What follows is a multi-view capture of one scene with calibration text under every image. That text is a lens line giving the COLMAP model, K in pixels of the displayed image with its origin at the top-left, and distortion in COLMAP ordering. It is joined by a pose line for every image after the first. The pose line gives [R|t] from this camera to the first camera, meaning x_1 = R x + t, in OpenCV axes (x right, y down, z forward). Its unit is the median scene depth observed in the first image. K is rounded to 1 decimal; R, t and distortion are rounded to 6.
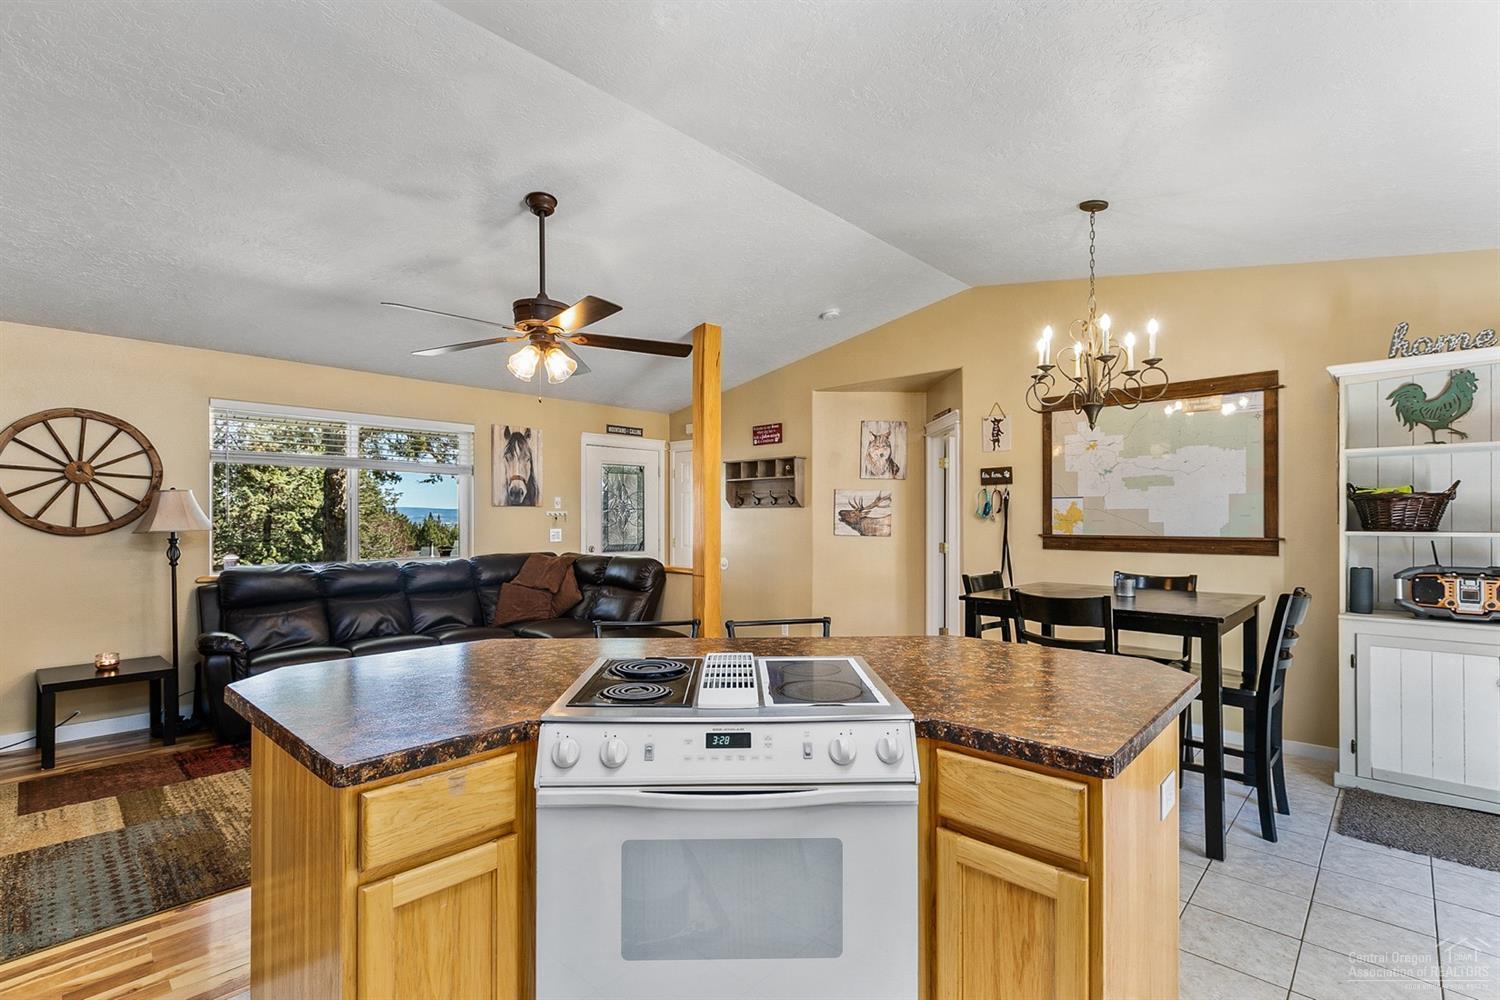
lens RADIAL K [[675.8, 0, 738.8], [0, 675.8, 517.6], [0, 0, 1]] dist [0.002951, 0.000800]
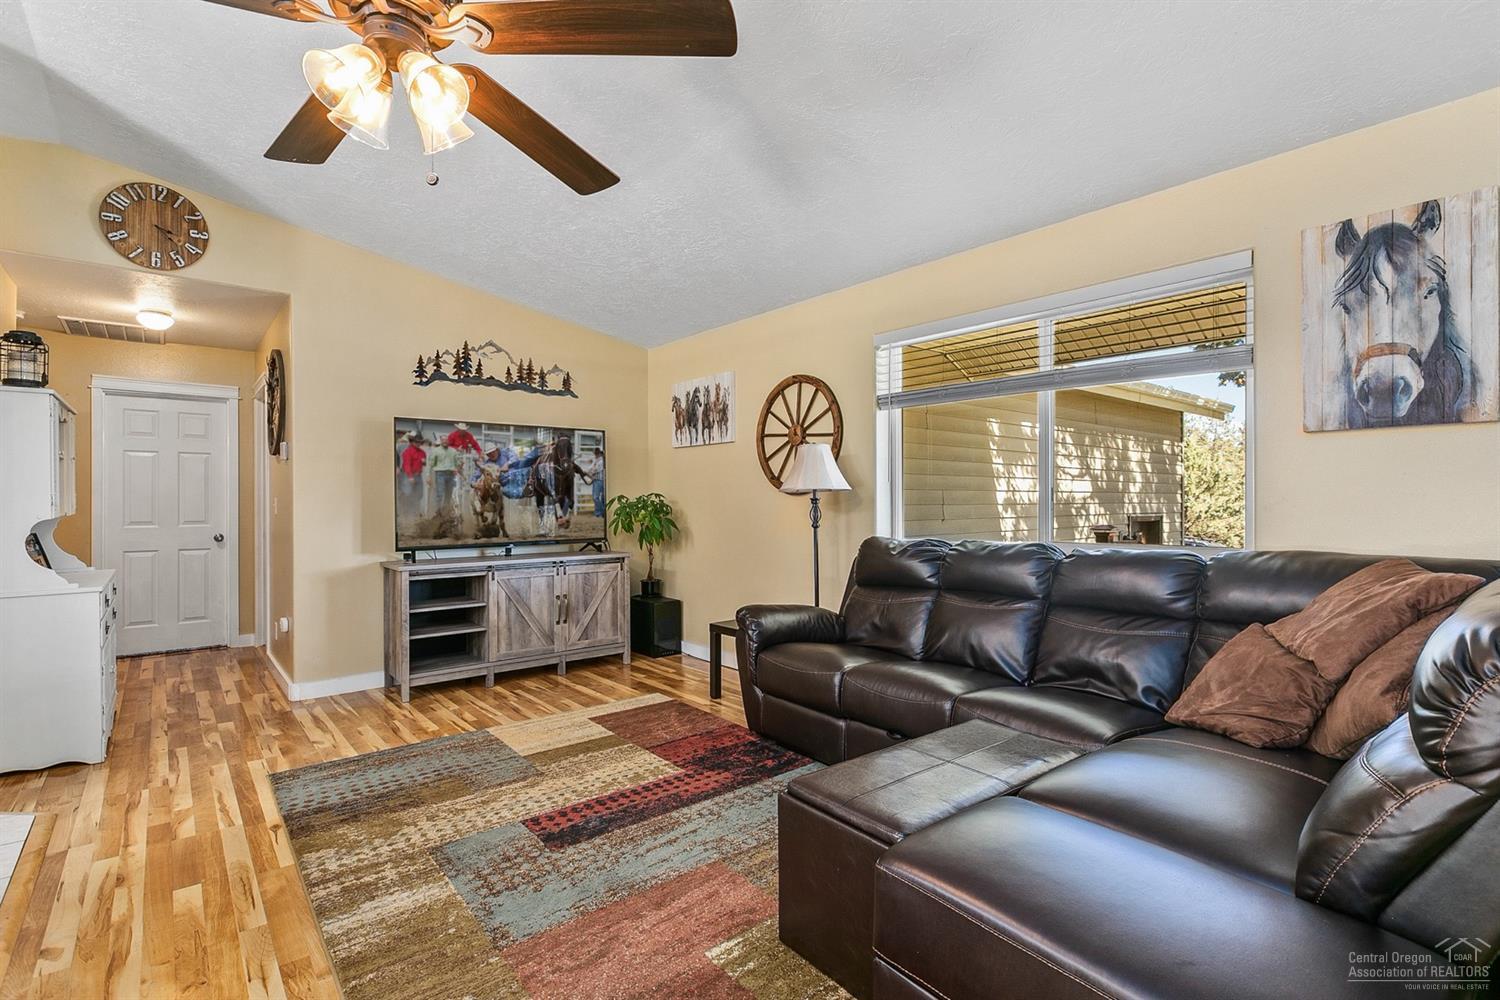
lens RADIAL K [[690.9, 0, 754.1], [0, 690.9, 500.7], [0, 0, 1]] dist [-0.011420, 0.001634]
pose [[-0.088413, 0.000455, -0.996084, 0.073414], [-0.002568, 0.999996, 0.000684, 0.023870], [0.996081, 0.002618, -0.088411, 0.702884]]
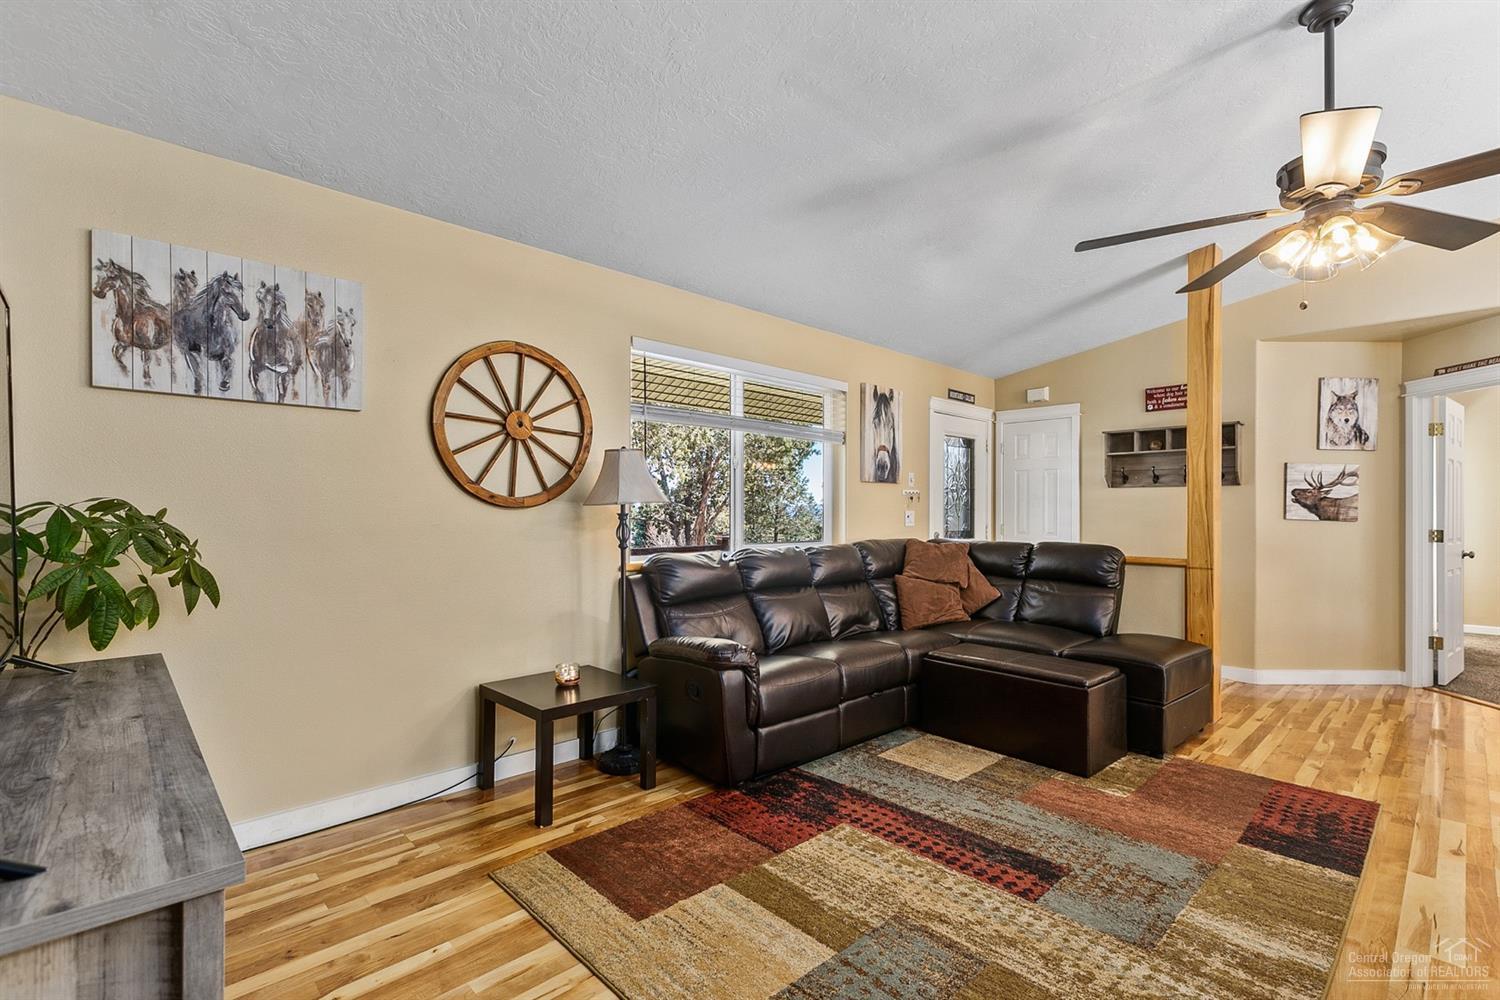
lens RADIAL K [[675.8, 0, 751.3], [0, 675.8, 503.6], [0, 0, 1]] dist [0.002951, 0.000800]
pose [[0.999208, 0.004949, -0.039475, -0.462978], [-0.005418, 0.999916, -0.011783, 0.019743], [0.039414, 0.011988, 0.999151, 0.169542]]
